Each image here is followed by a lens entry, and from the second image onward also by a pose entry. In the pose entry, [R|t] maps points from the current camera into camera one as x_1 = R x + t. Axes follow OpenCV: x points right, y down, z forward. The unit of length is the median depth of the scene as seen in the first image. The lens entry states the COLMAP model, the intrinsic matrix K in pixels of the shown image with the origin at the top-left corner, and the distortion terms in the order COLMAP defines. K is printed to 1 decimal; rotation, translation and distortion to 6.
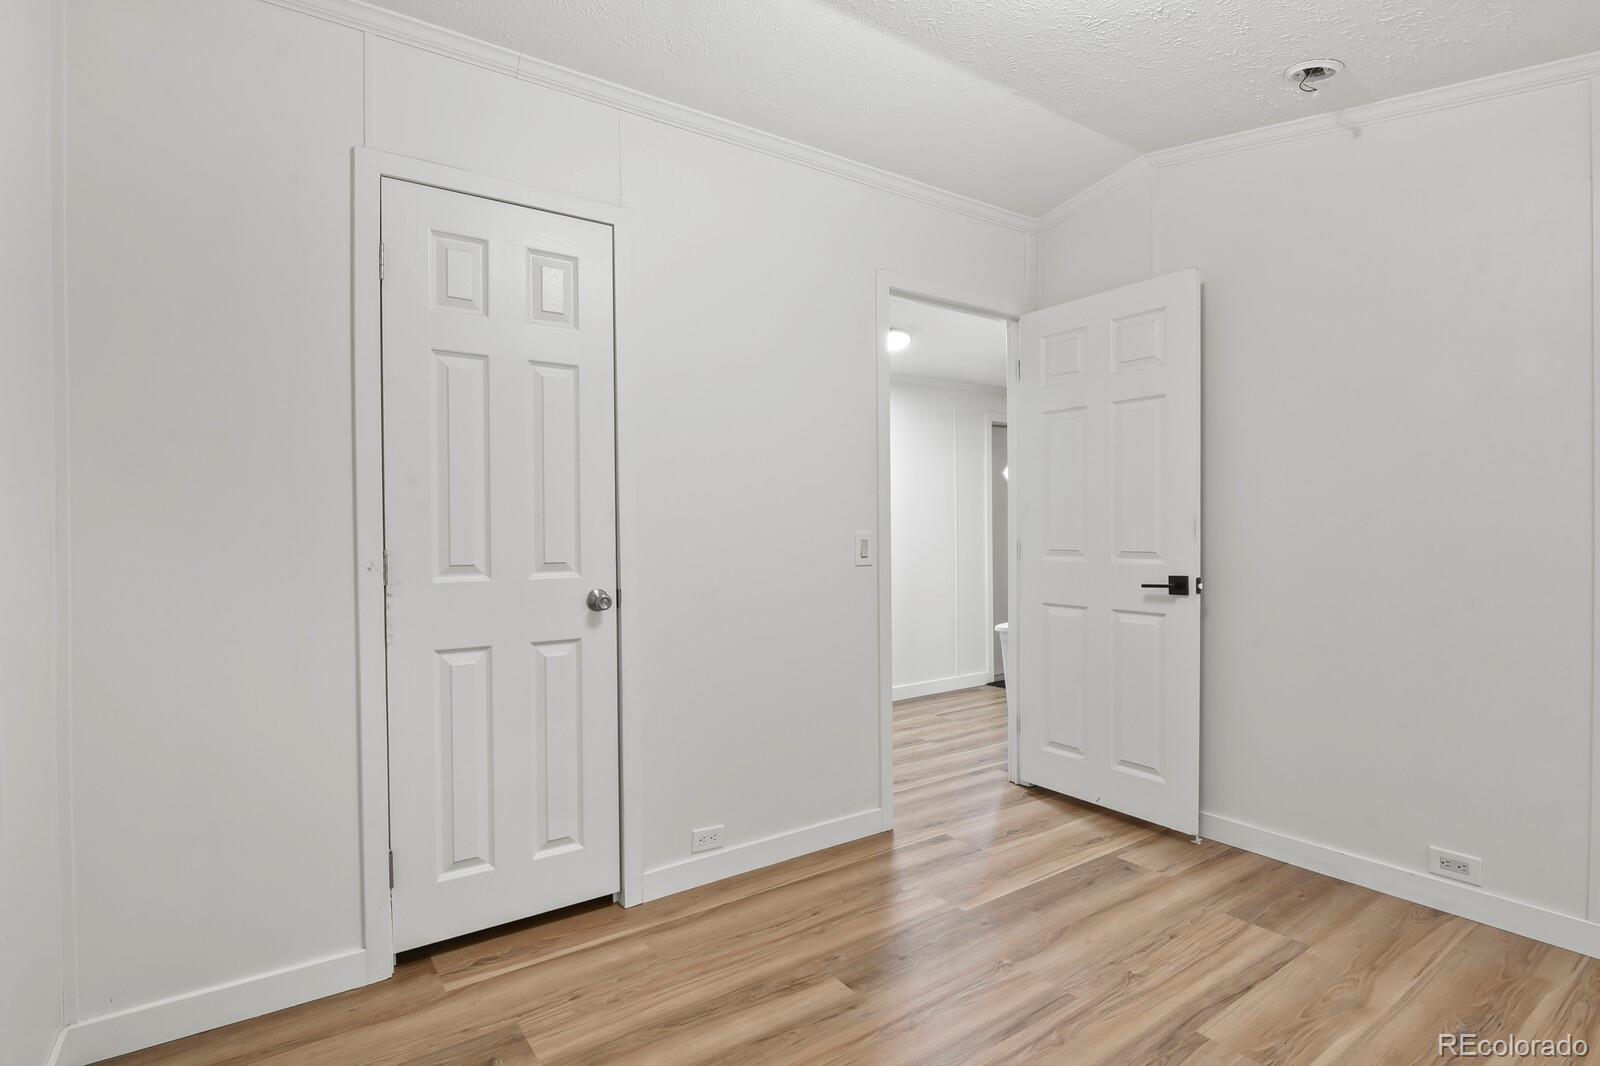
lens RADIAL K [[780.5, 0, 800.7], [0, 780.5, 540.7], [0, 0, 1]] dist [-0.003571, -0.006238]
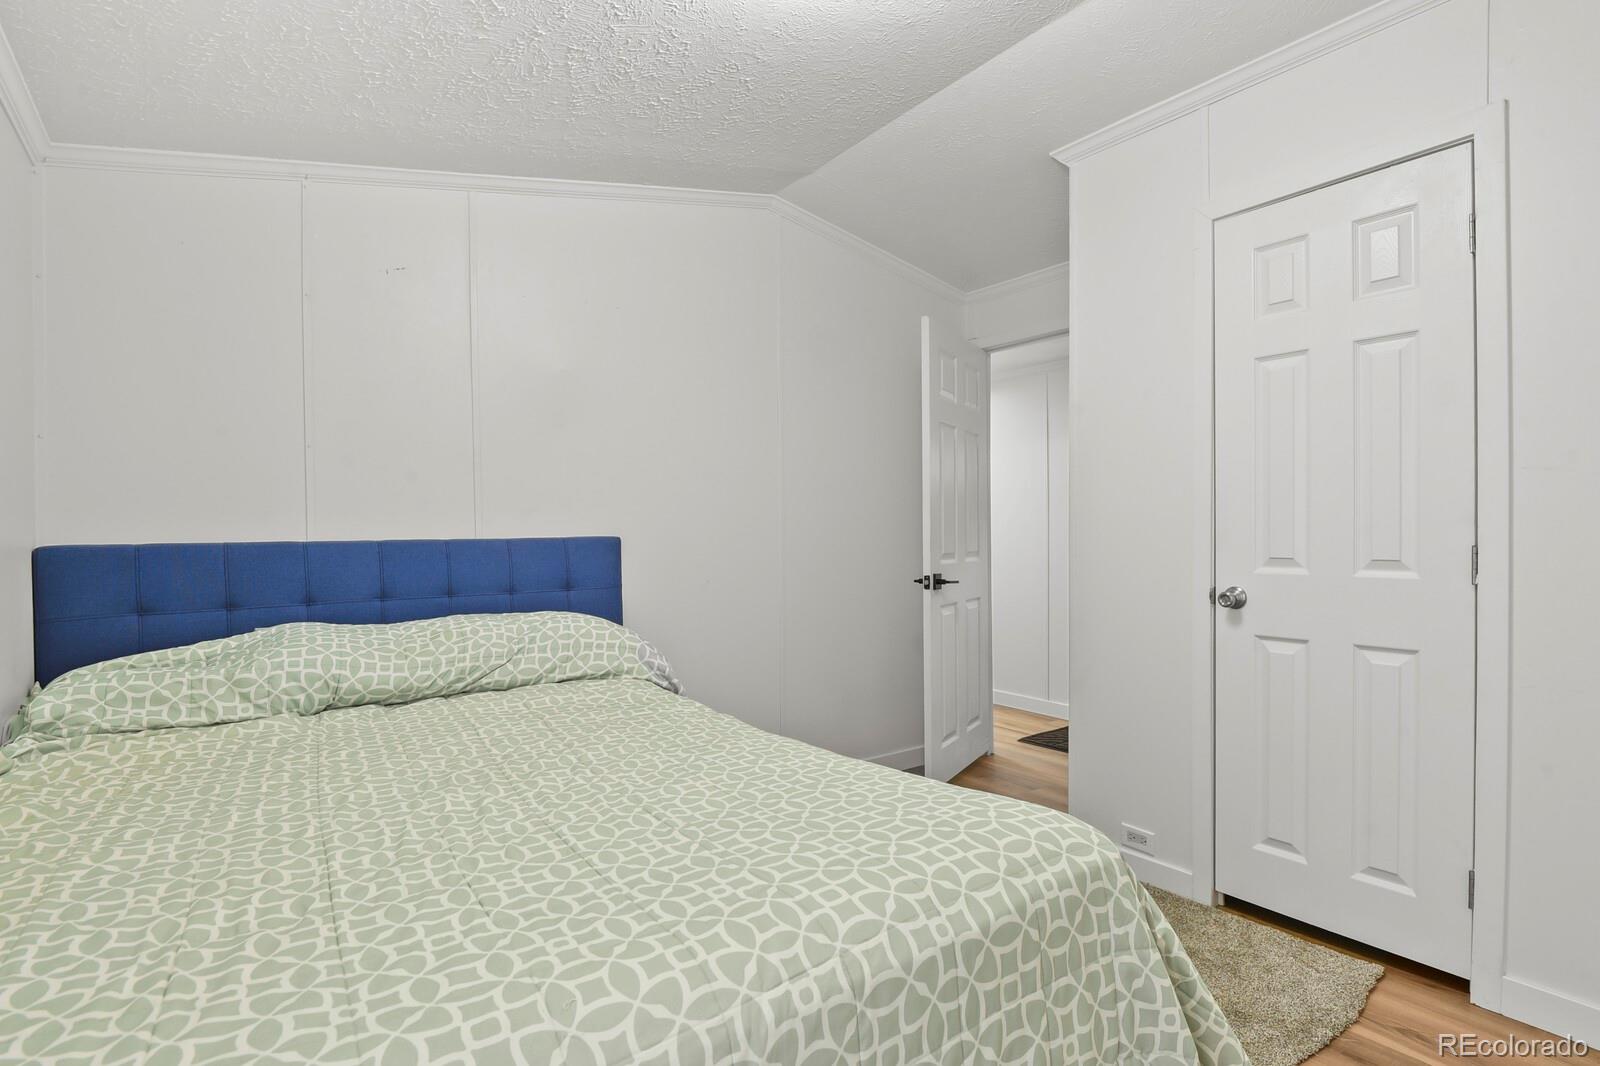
lens RADIAL K [[780.5, 0, 800.6], [0, 780.5, 532.0], [0, 0, 1]] dist [-0.003571, -0.006238]
pose [[0.019070, 0.003853, -0.999811, 0.563376], [-0.008144, 0.999960, 0.003698, -0.001208], [0.999785, 0.008072, 0.019100, 0.319761]]
